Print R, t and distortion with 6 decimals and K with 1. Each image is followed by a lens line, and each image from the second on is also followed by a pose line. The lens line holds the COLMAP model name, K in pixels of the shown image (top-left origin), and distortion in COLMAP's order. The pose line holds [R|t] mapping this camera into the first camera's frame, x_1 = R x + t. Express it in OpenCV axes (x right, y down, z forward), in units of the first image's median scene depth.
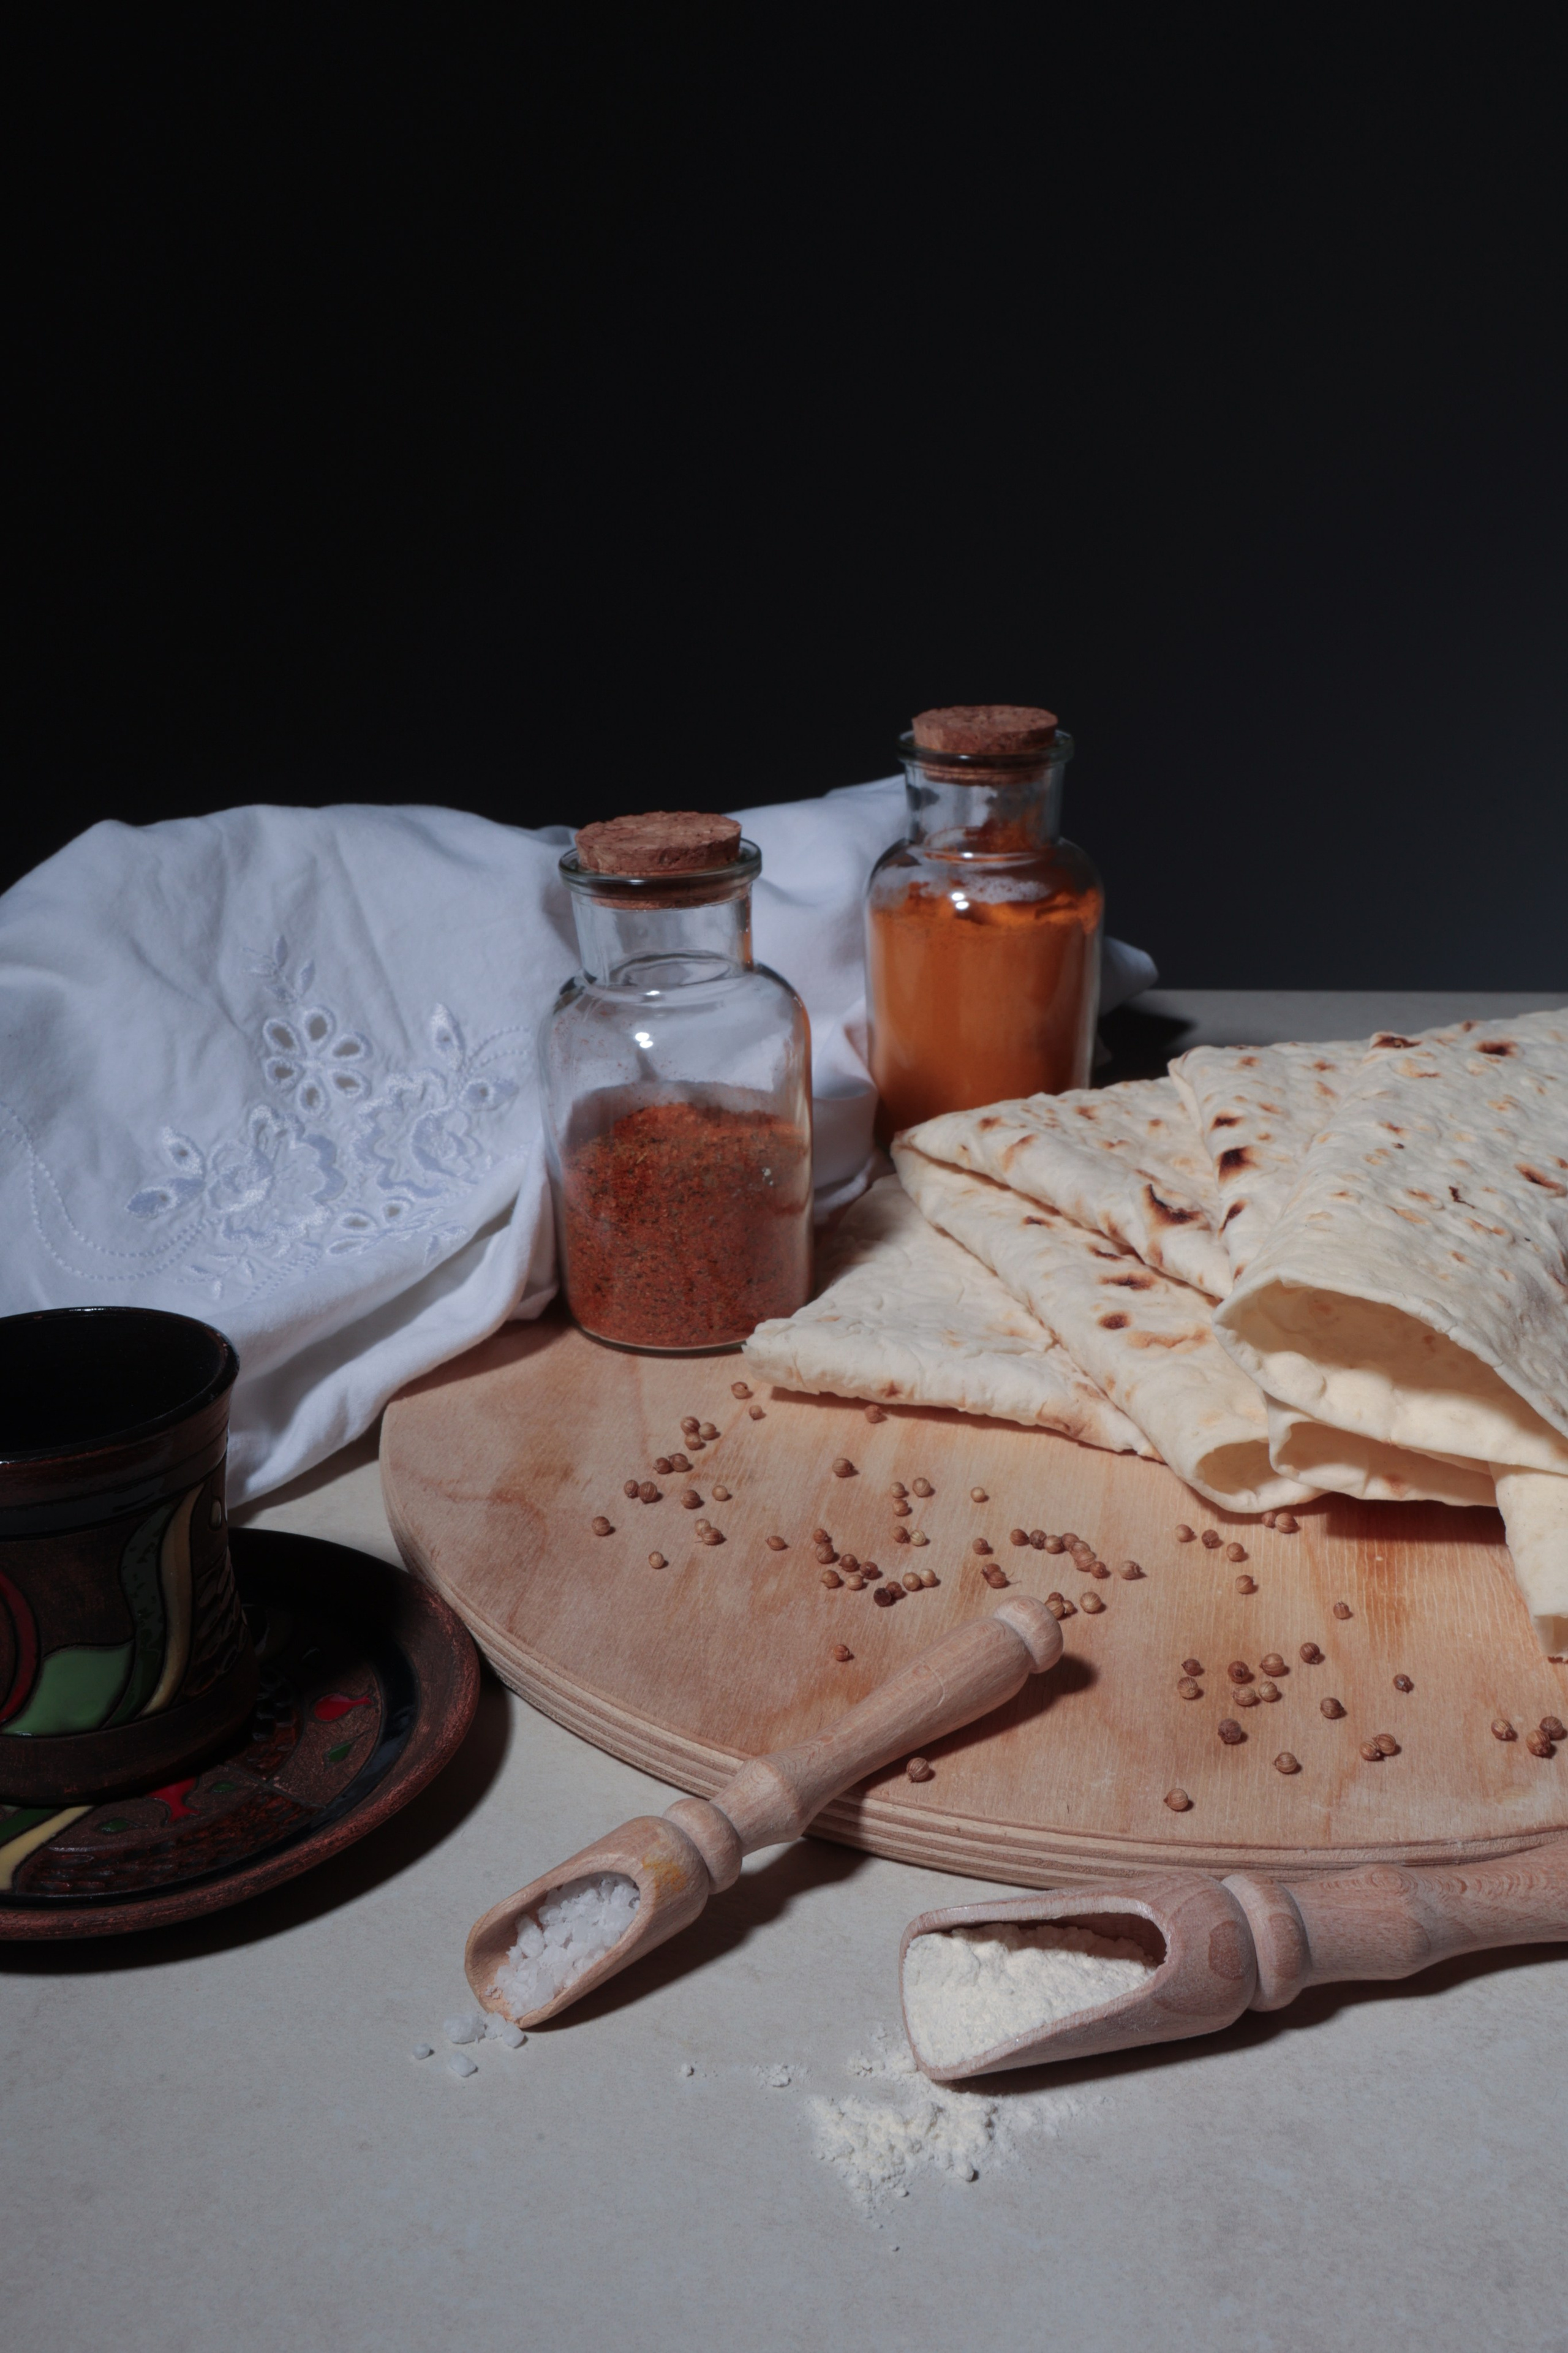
lens RADIAL K [[2736.1, 0, 745.8], [0, 2736.1, 1169.2], [0, 0, 1]] dist [0.000099, 0.000079]
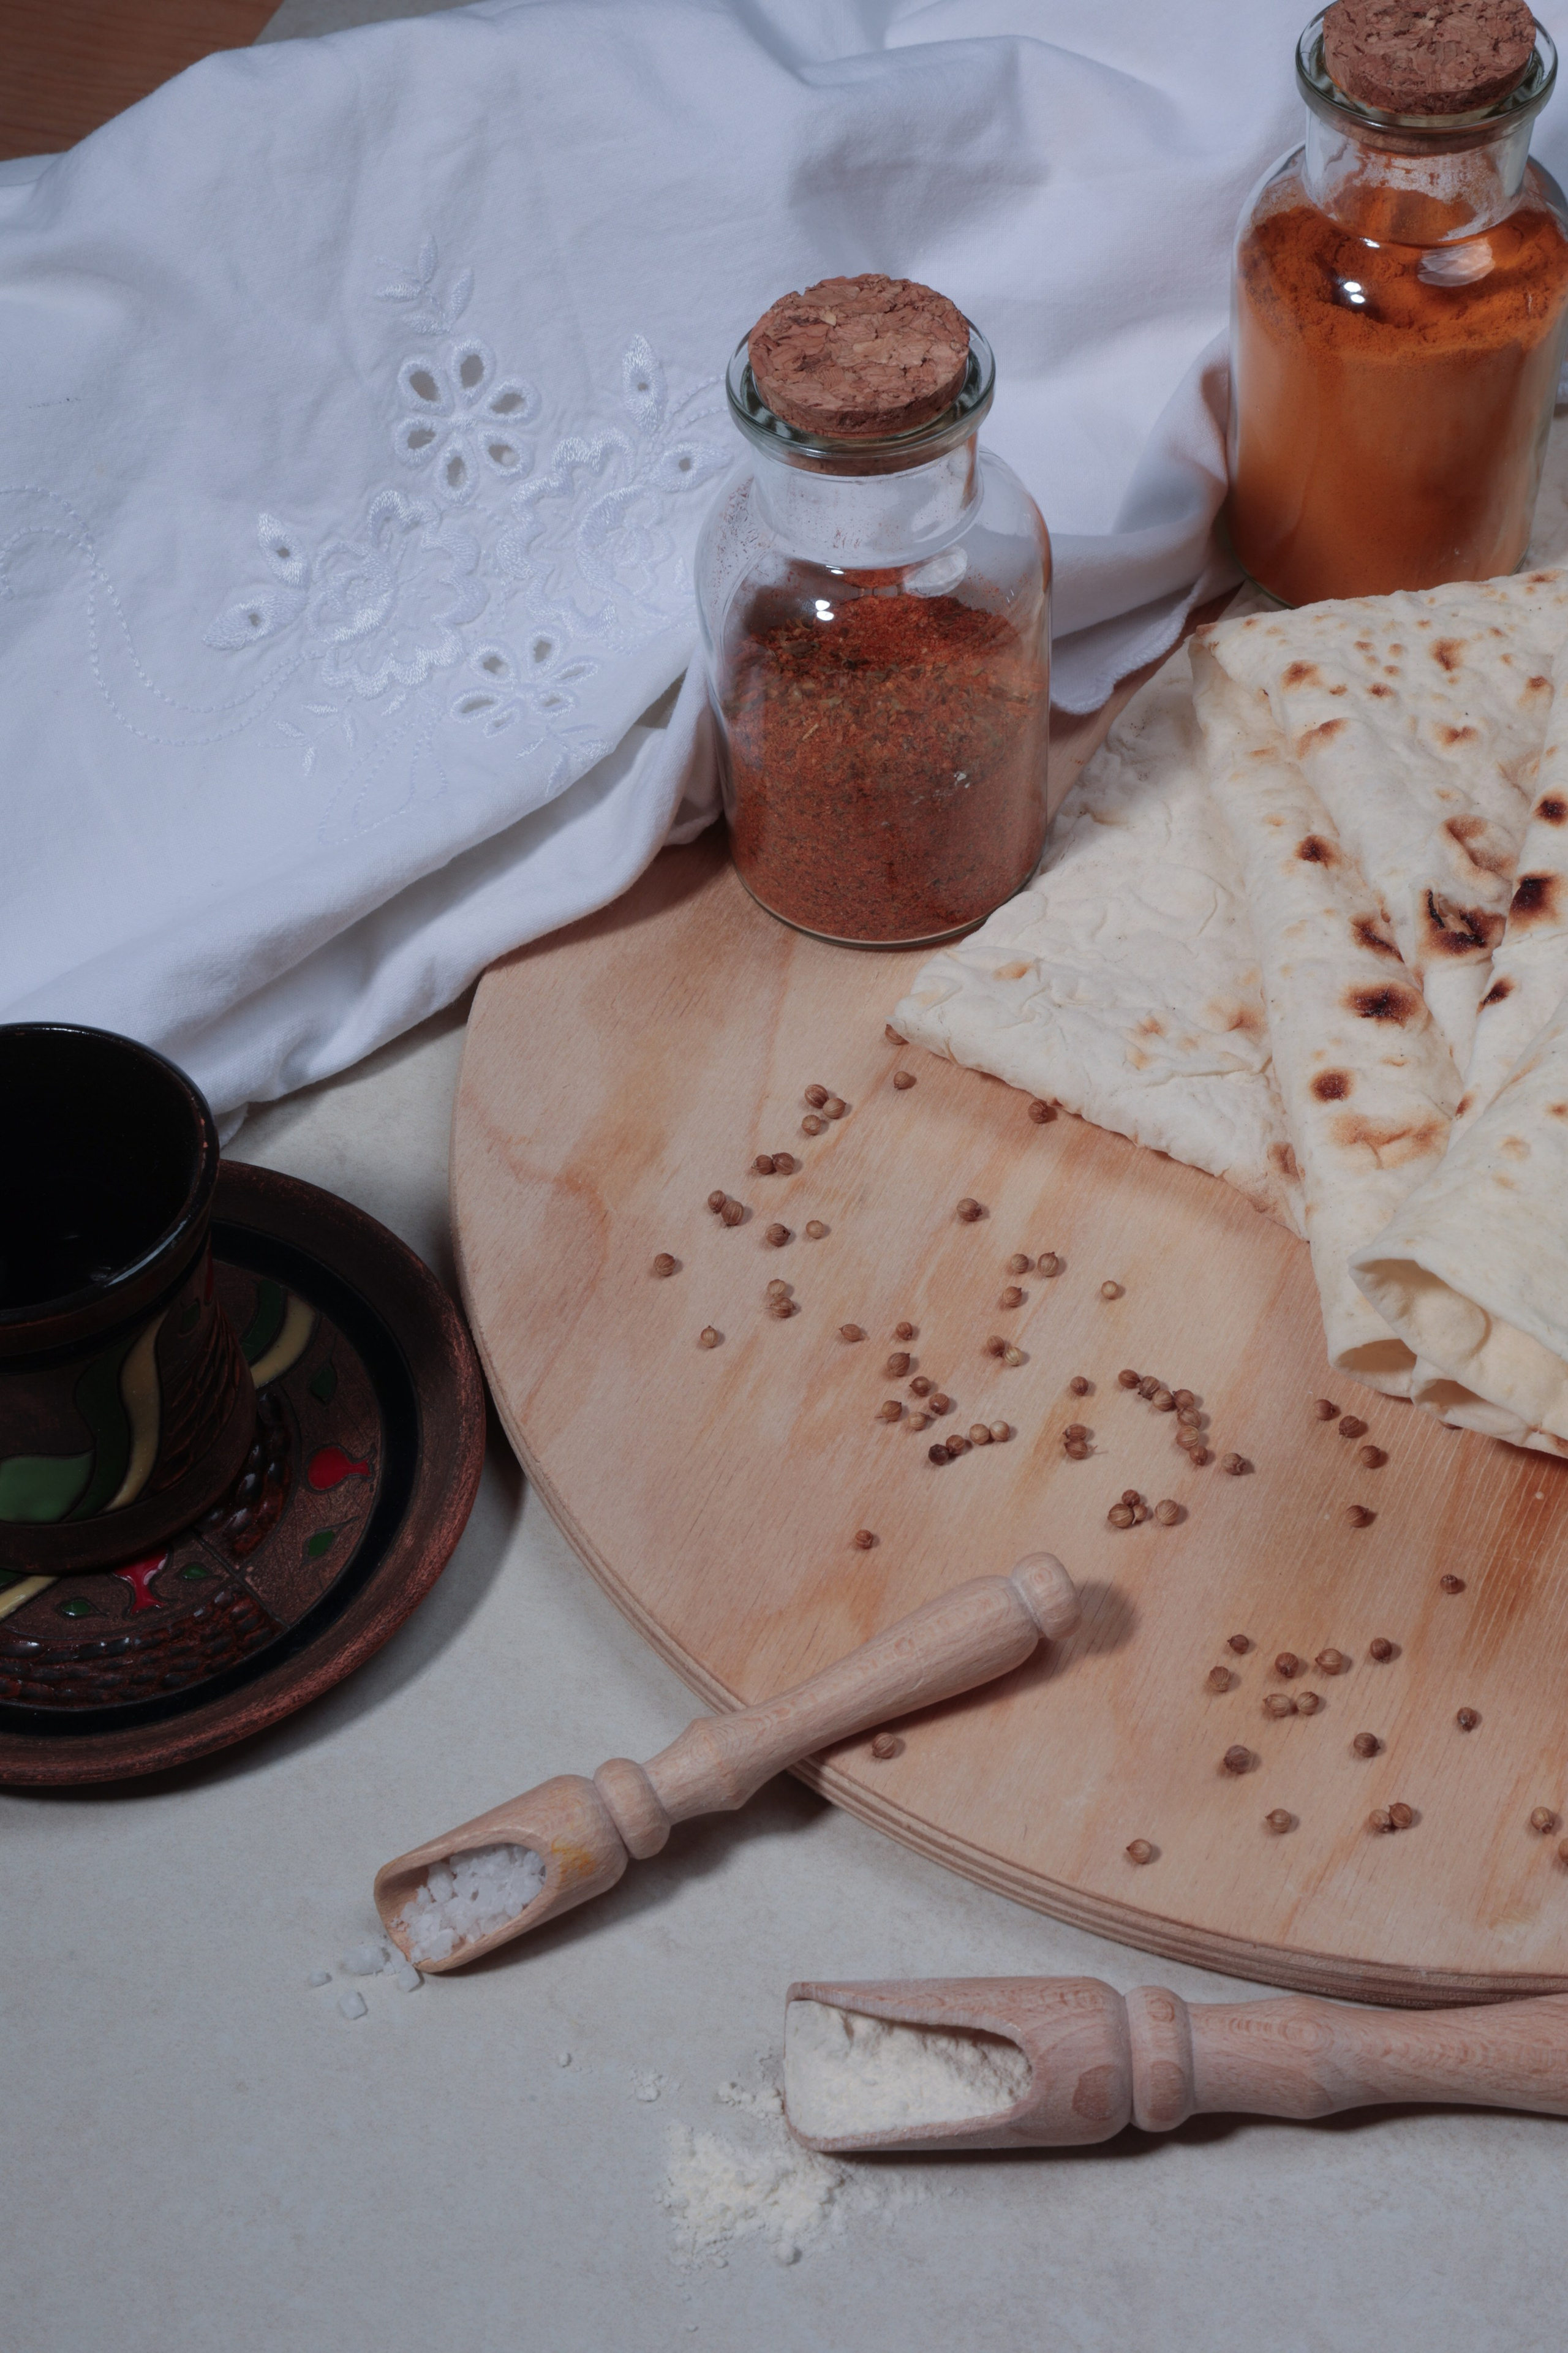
lens RADIAL K [[4409.2, 0, 695.9], [0, 4409.2, 1173.5], [0, 0, 1]] dist [0.173140, 0.015362]
pose [[0.970211, 0.165936, -0.176508, 0.198021], [-0.061408, 0.873244, 0.483398, -0.569498], [0.234347, -0.458159, 0.857421, -0.180345]]
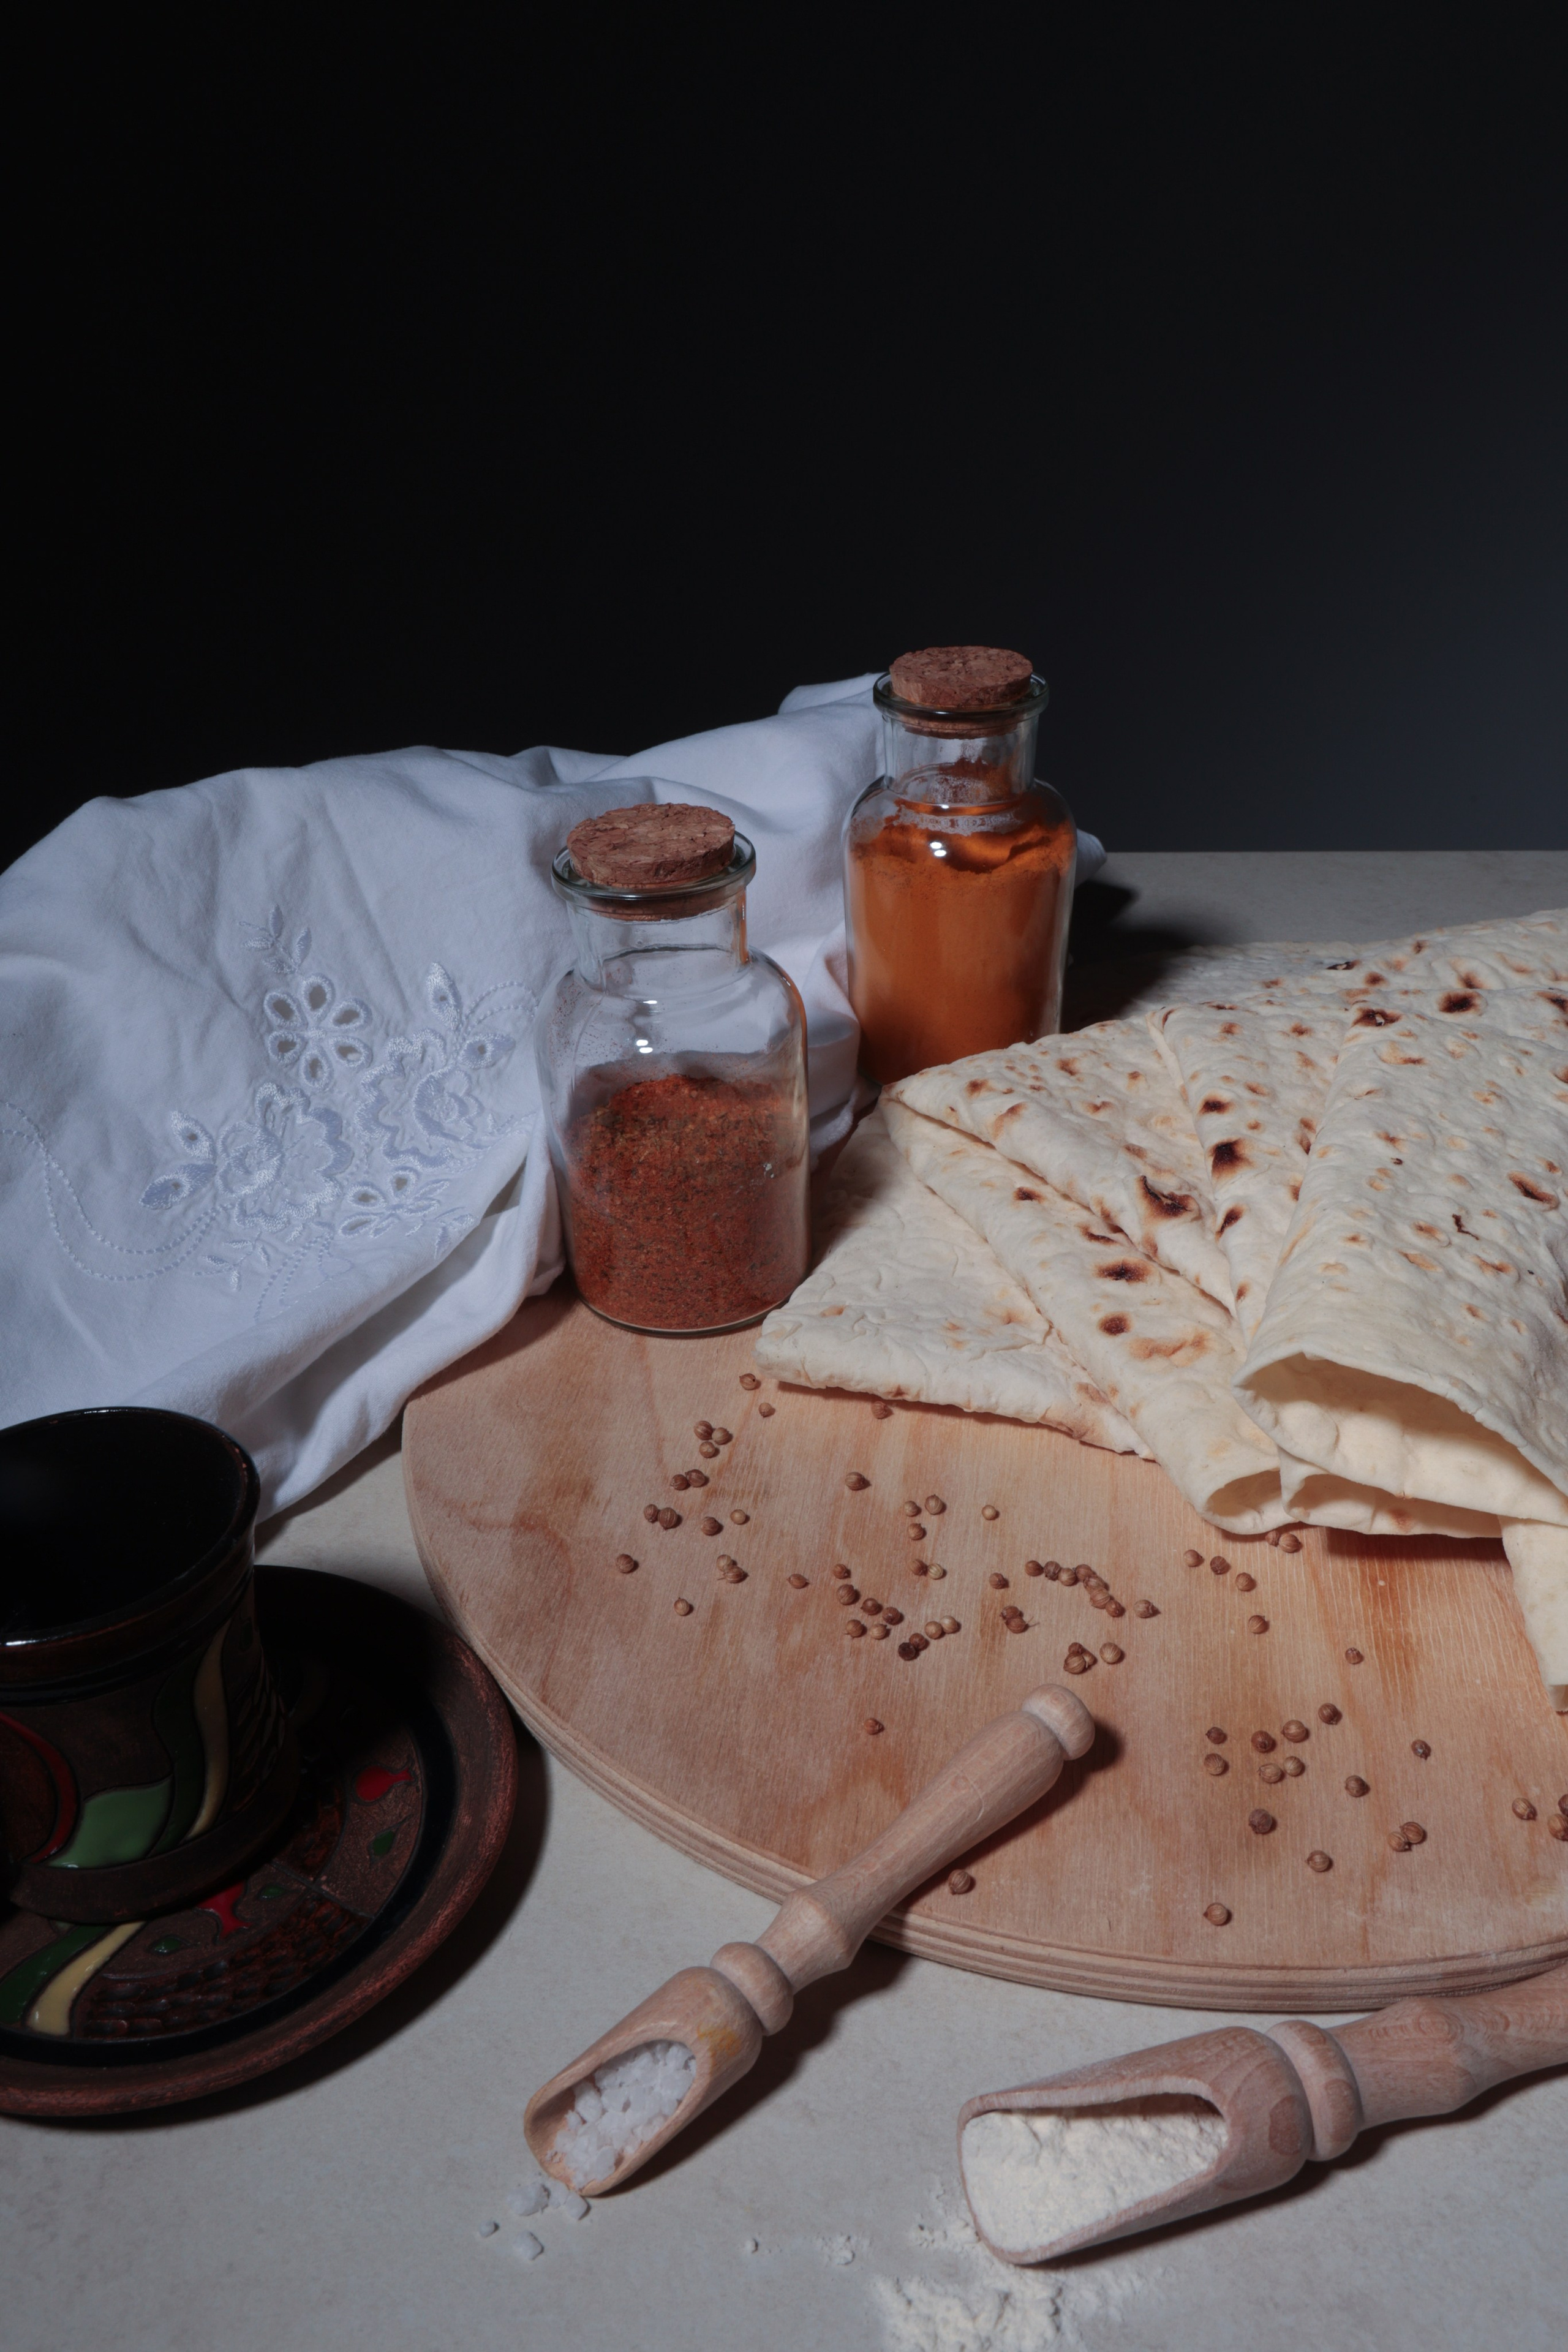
lens RADIAL K [[2246.2, 0, 759.5], [0, 2246.2, 1173.6], [0, 0, 1]] dist [-0.049891, 0.026336]
pose [[0.999012, -0.030943, 0.031897, -0.024814], [0.025246, 0.985861, 0.165652, -0.151169], [-0.036572, -0.164683, 0.985668, 0.195041]]
